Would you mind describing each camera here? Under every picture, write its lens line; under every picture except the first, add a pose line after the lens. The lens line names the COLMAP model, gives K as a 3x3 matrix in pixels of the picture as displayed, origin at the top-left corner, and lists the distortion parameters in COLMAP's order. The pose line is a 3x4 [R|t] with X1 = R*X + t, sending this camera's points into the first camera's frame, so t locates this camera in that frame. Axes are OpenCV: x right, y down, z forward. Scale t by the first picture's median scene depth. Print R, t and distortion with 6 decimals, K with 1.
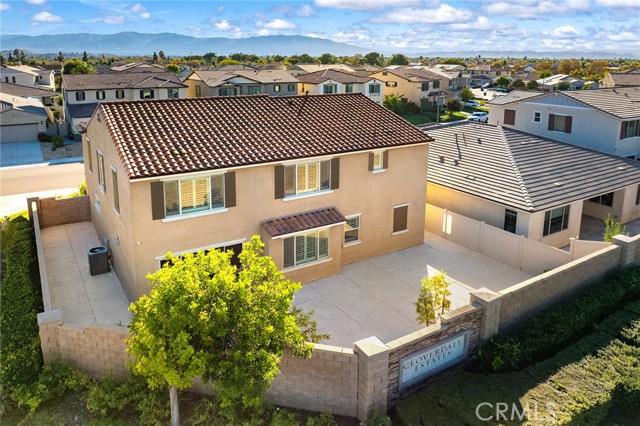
lens RADIAL K [[455.8, 0, 320.0], [0, 455.8, 213.0], [0, 0, 1]] dist [-0.003549, -0.002002]
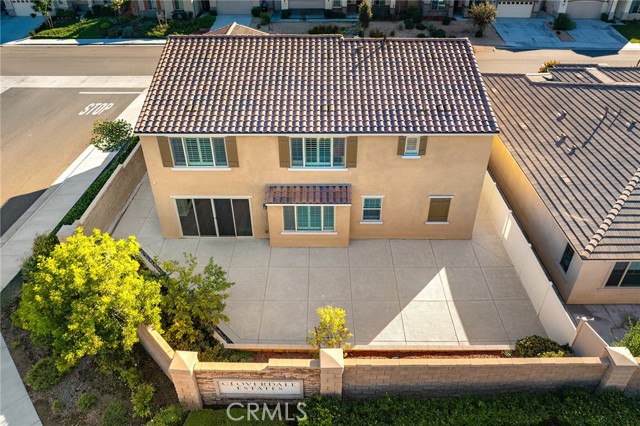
lens RADIAL K [[455.8, 0, 320.0], [0, 455.8, 213.0], [0, 0, 1]] dist [-0.003549, -0.002002]
pose [[0.850807, 0.299849, -0.431529, 0.402139], [-0.173367, 0.935405, 0.308157, -0.237264], [0.496055, -0.187370, 0.847834, 0.141130]]
